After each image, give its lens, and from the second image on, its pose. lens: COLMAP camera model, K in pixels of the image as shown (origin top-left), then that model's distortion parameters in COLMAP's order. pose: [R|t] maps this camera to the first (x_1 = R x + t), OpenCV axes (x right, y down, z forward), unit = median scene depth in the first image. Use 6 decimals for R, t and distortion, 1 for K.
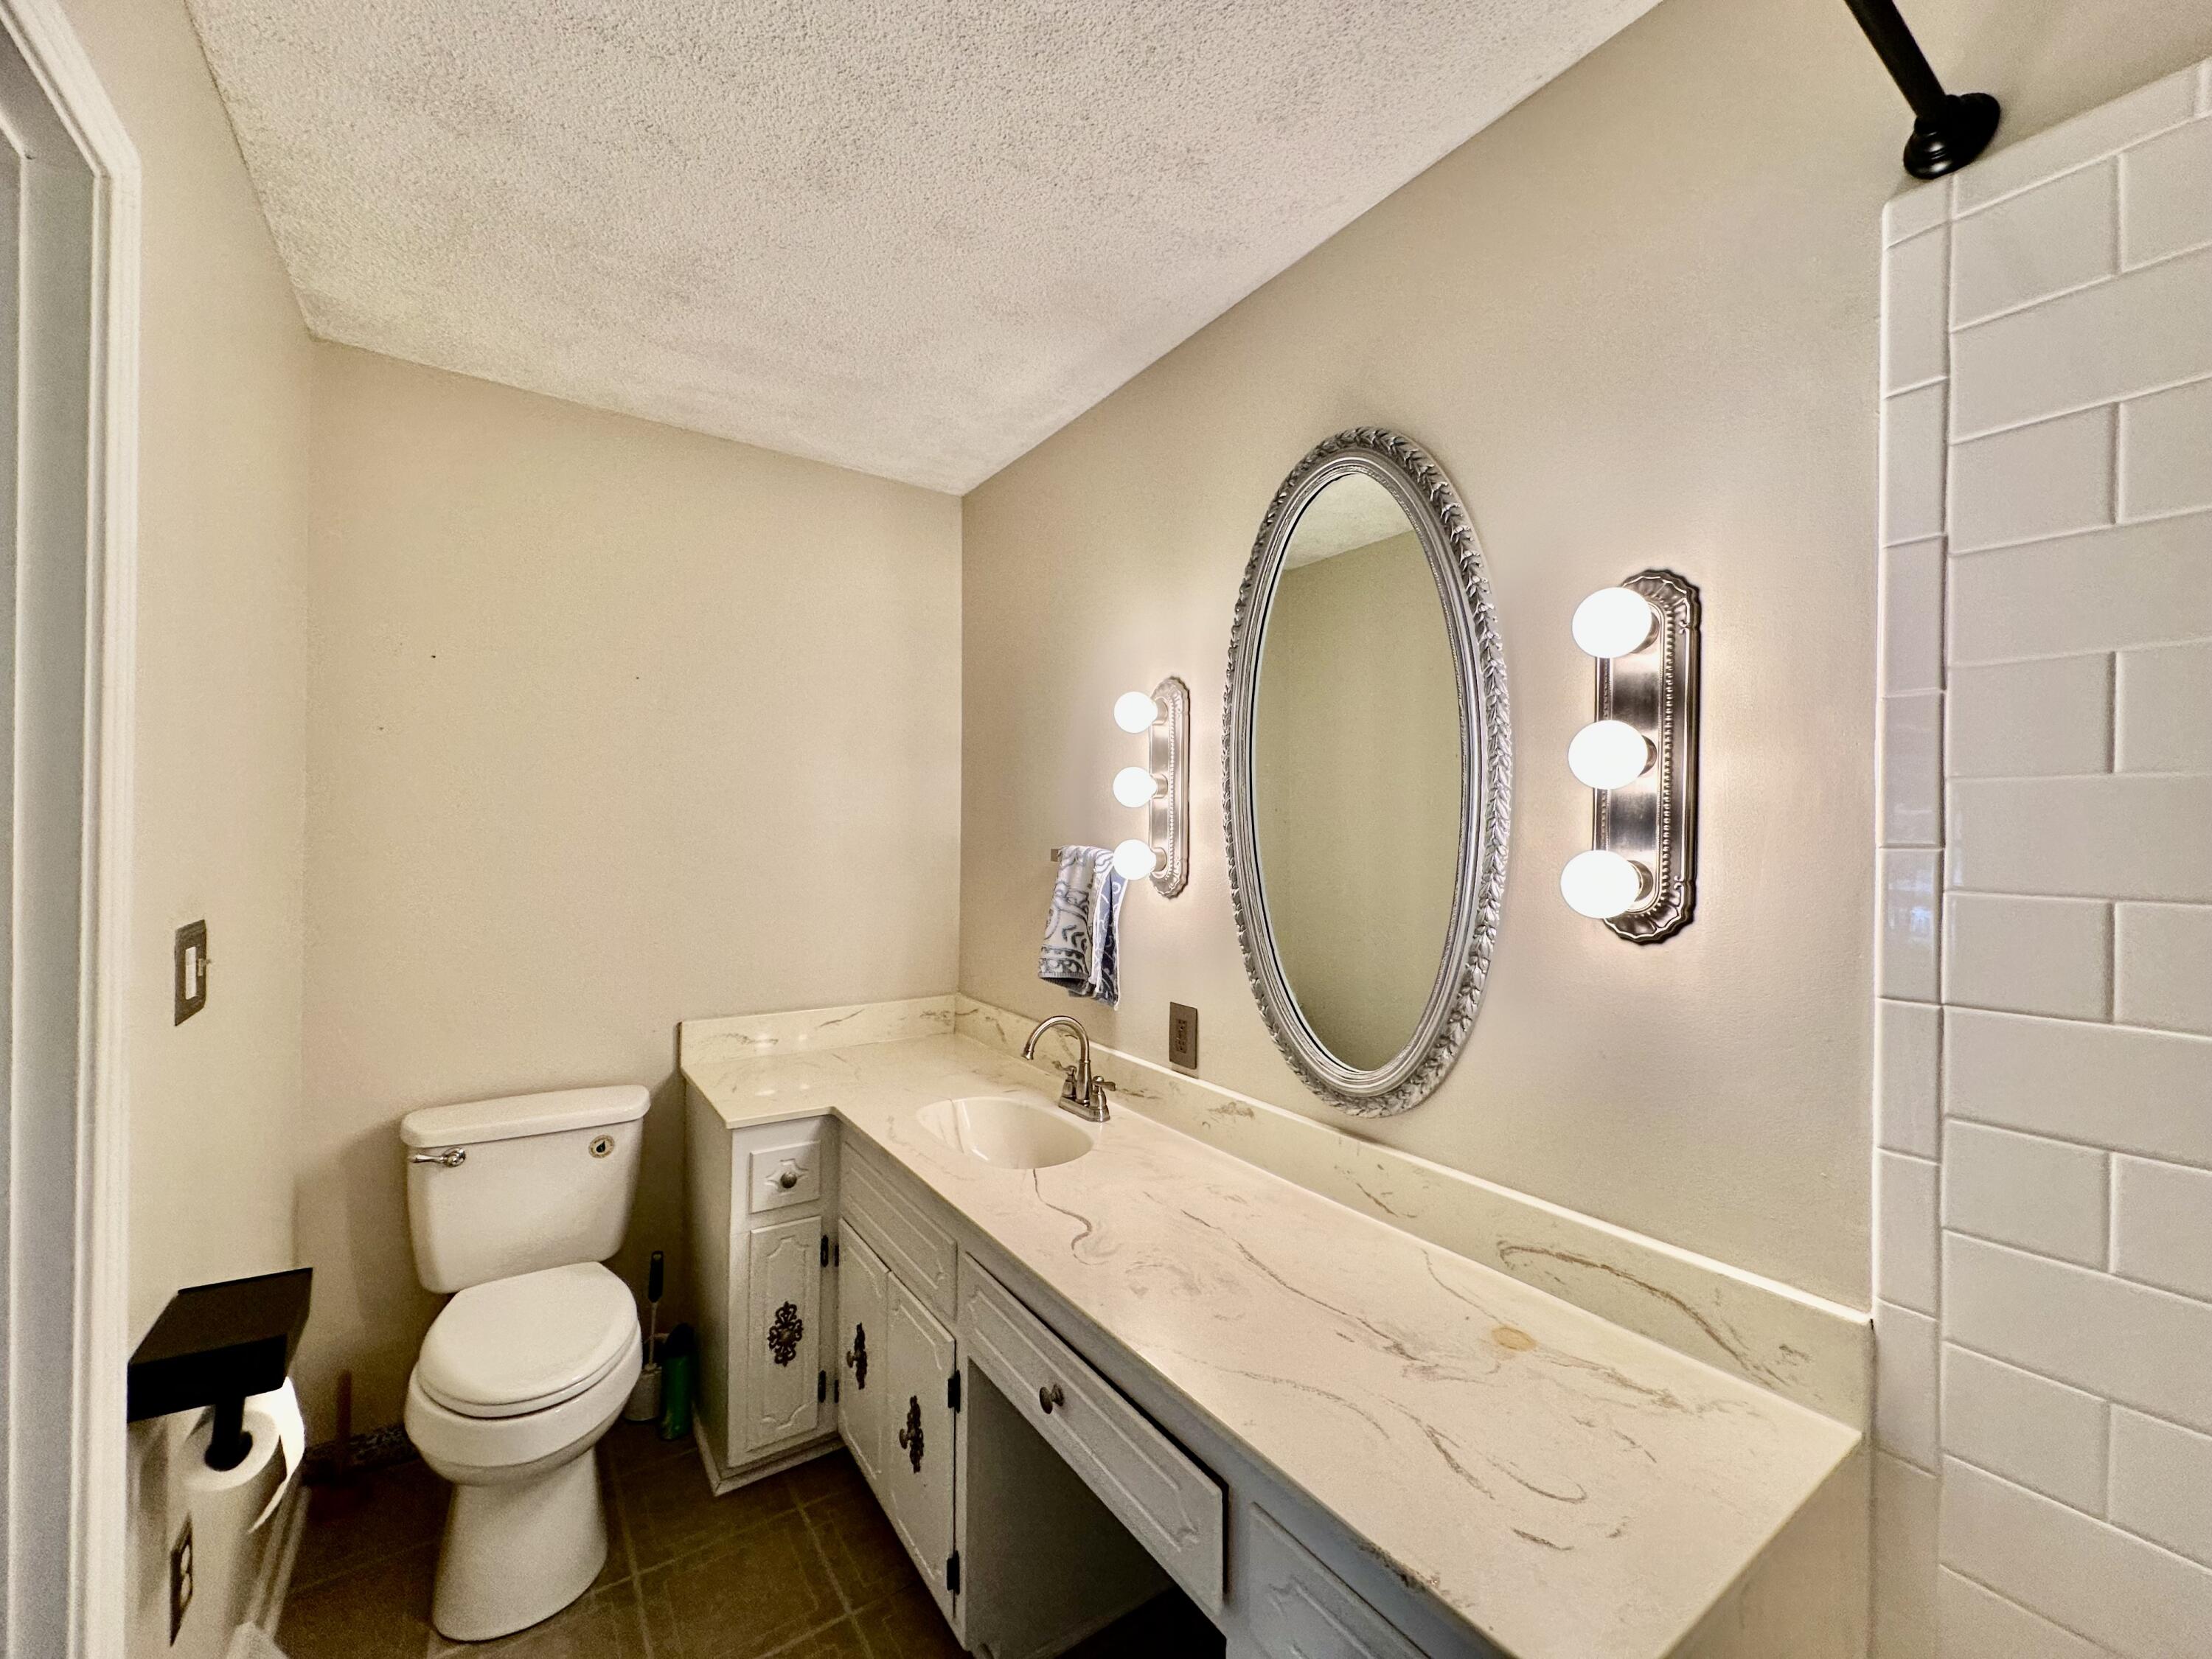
lens RADIAL K [[878.3, 0, 1106.0], [0, 878.3, 829.5], [0, 0, 1]] dist [-0.002563, -0.000145]
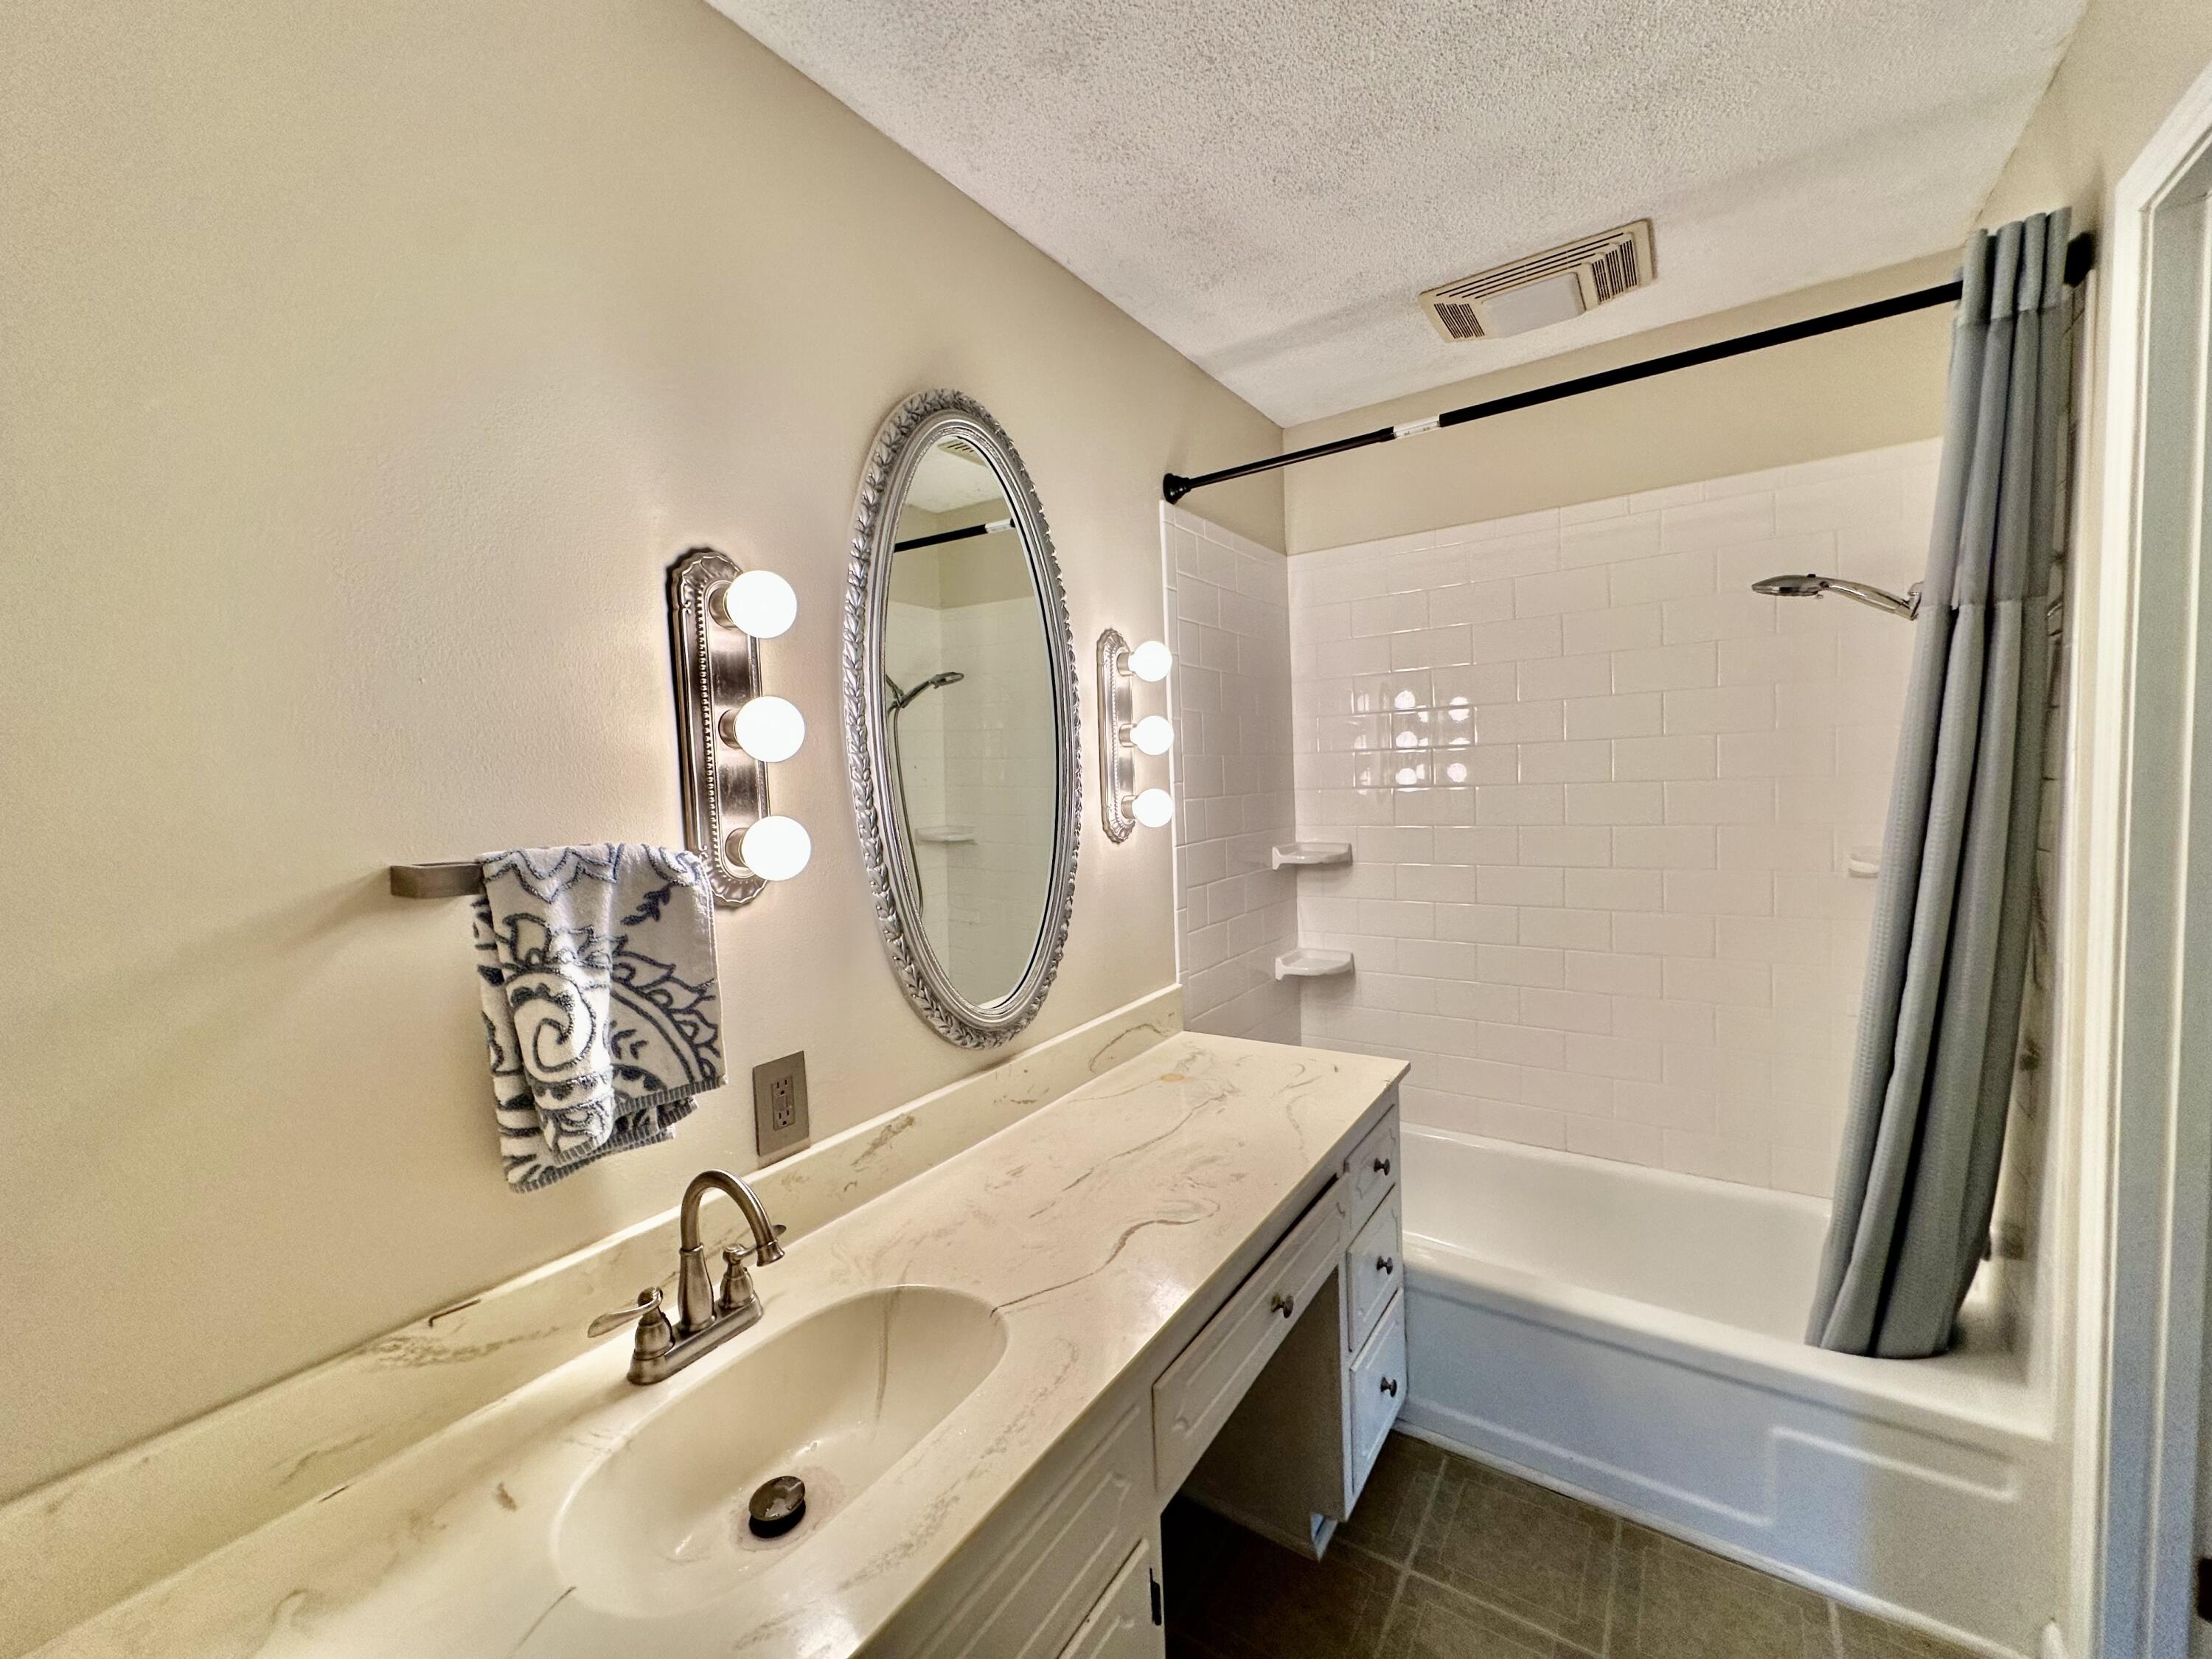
lens RADIAL K [[878.3, 0, 1106.0], [0, 878.3, 829.5], [0, 0, 1]] dist [-0.002563, -0.000145]
pose [[-0.353487, -0.055548, 0.933789, -0.770731], [0.033965, 0.996815, 0.072155, -0.018698], [-0.934823, 0.057221, -0.350474, 1.236809]]
